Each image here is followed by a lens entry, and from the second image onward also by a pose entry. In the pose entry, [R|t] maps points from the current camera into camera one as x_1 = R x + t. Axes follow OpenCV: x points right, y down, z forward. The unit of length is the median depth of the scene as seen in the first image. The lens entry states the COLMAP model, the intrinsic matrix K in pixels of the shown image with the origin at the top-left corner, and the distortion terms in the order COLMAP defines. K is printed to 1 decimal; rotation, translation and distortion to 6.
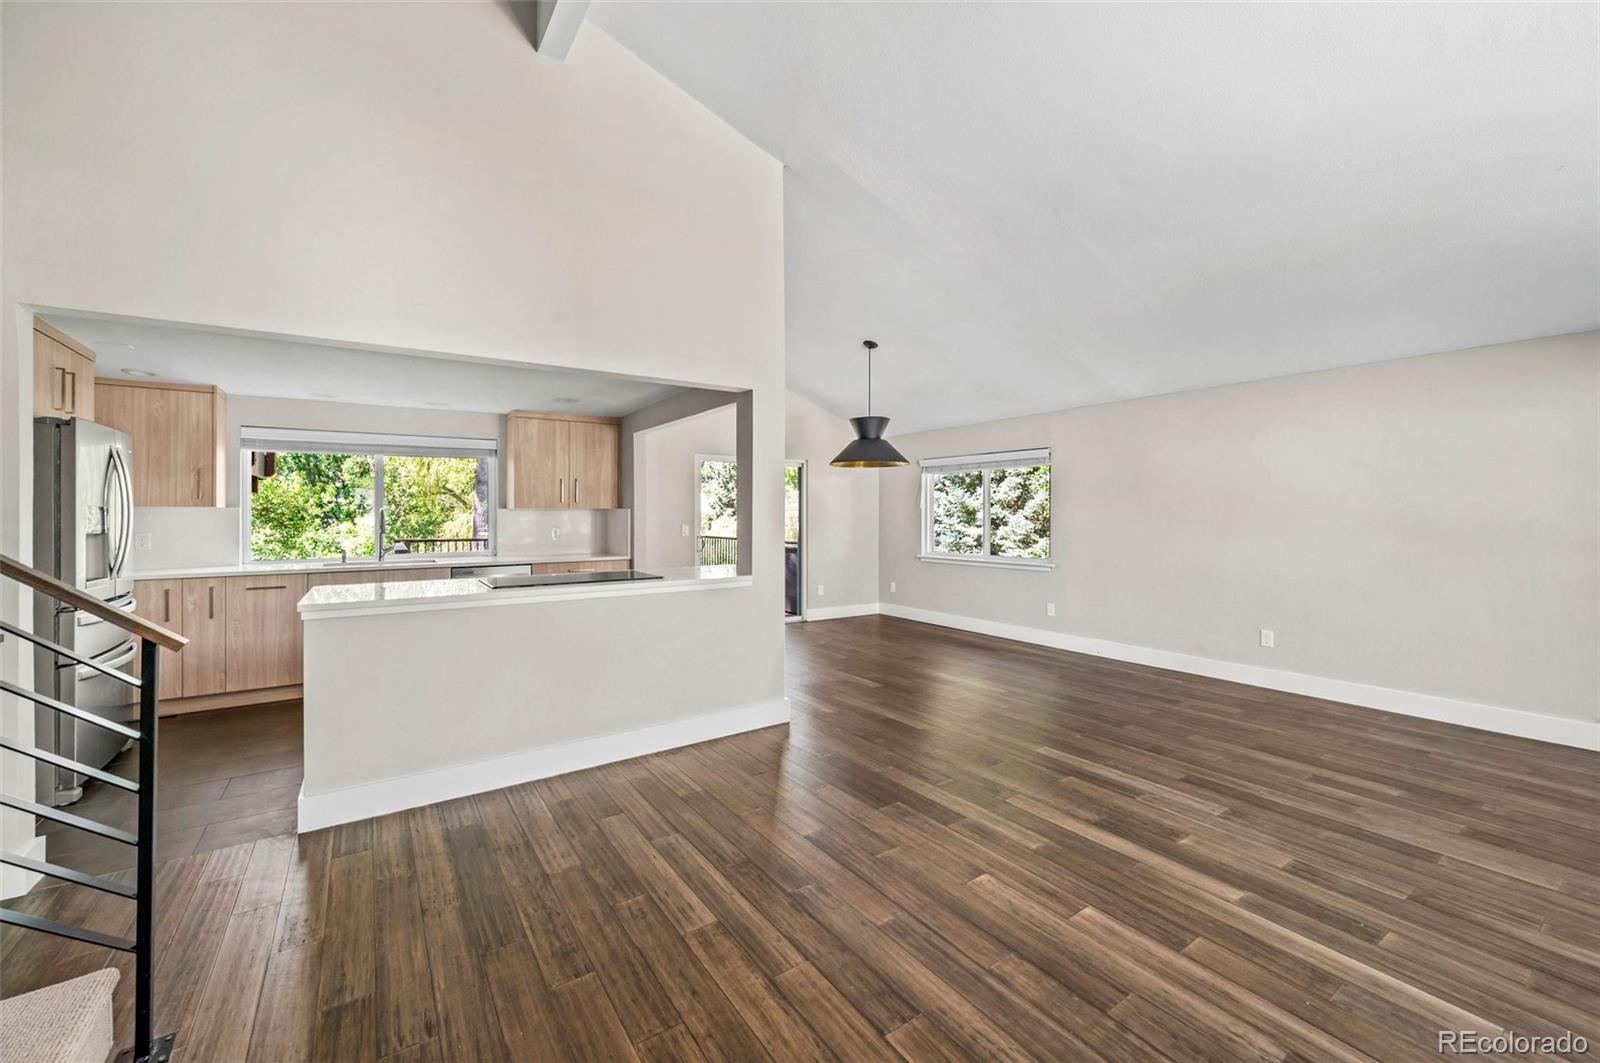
lens RADIAL K [[636.6, 0, 792.8], [0, 636.6, 524.1], [0, 0, 1]] dist [0.001866, 0.000043]
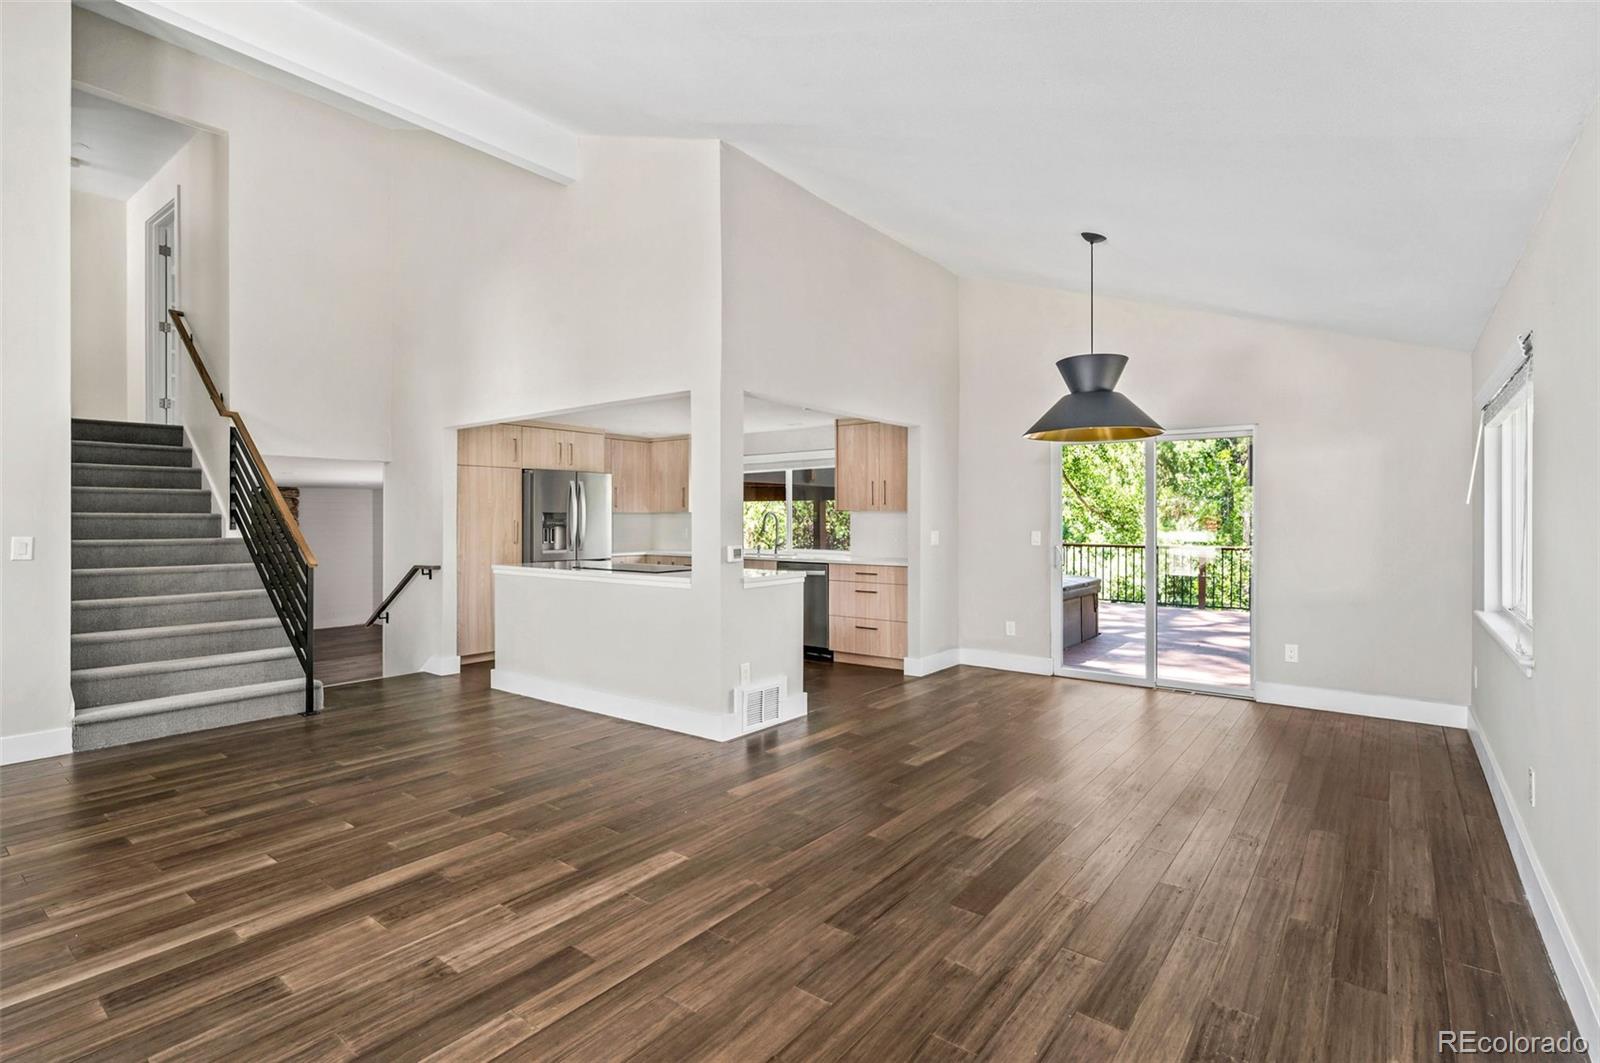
lens RADIAL K [[766.8, 0, 801.2], [0, 766.8, 510.5], [0, 0, 1]] dist [-0.002453, -0.000750]
pose [[0.313926, -0.012425, -0.949366, 1.571596], [-0.016467, 0.999693, -0.018529, -0.002788], [0.949305, 0.021450, 0.313625, 1.113983]]
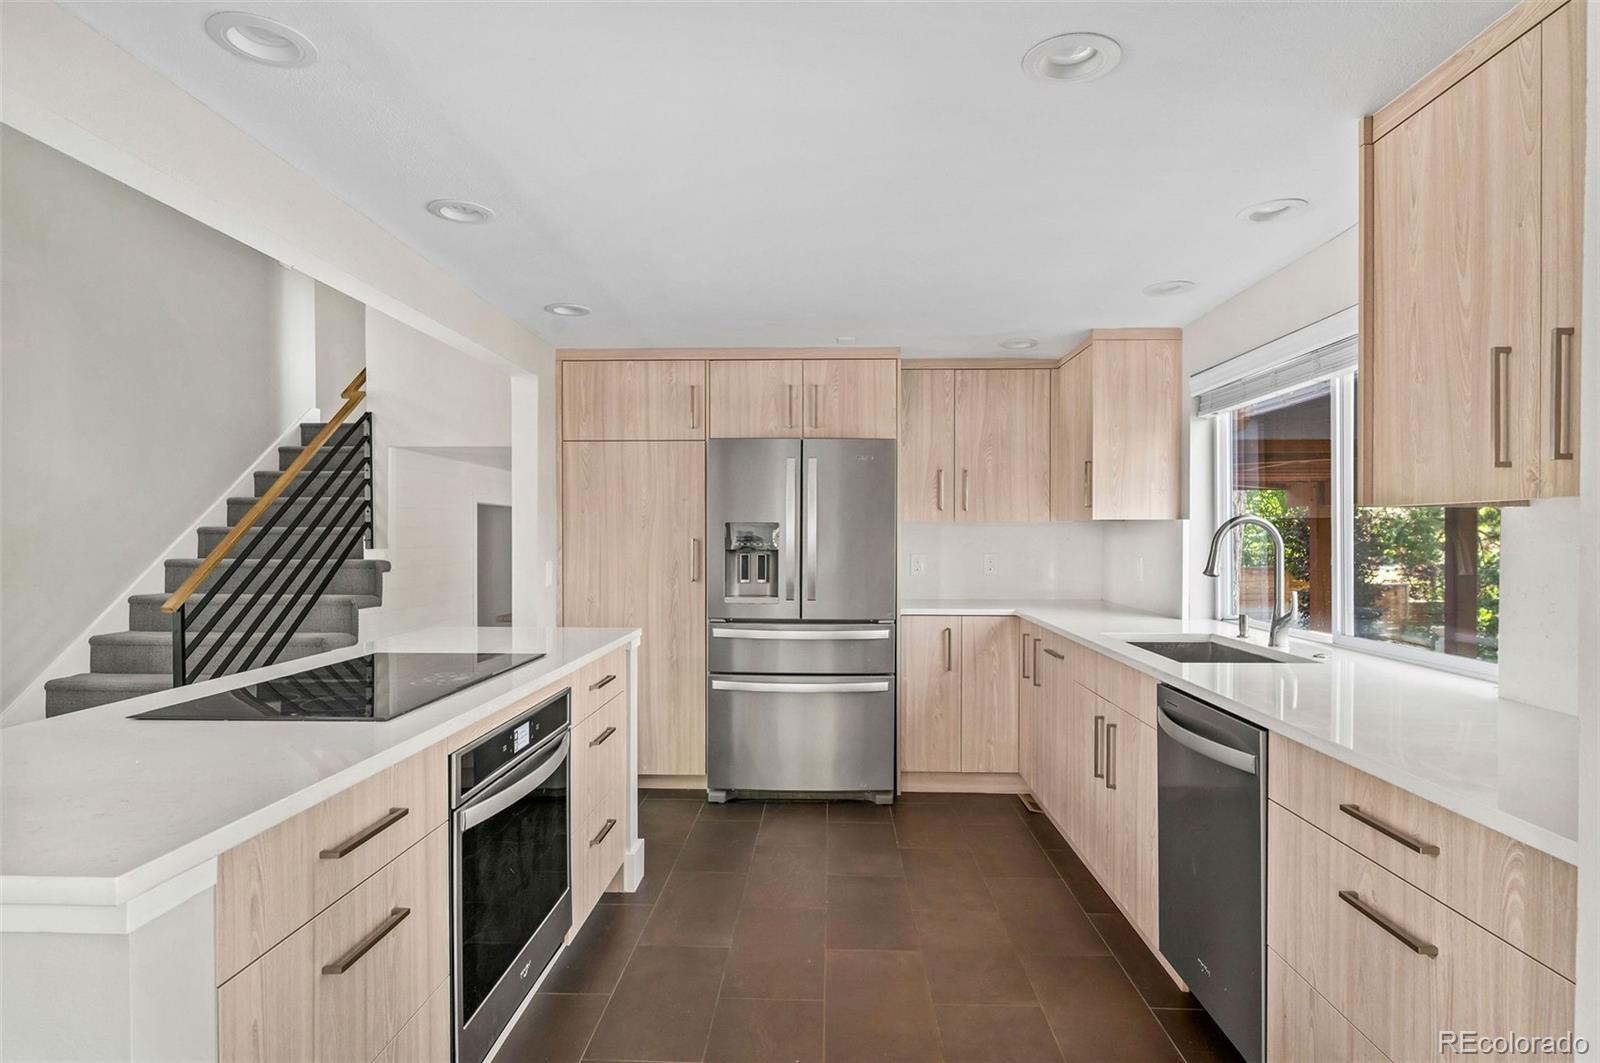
lens RADIAL K [[866.8, 0, 801.5], [0, 866.8, 543.1], [0, 0, 1]] dist [-0.003230, -0.000995]
pose [[-0.583598, 0.004856, -0.812028, -0.050624], [-0.018089, 0.999656, 0.018978, -0.026384], [0.811841, 0.025764, -0.583309, 2.094422]]
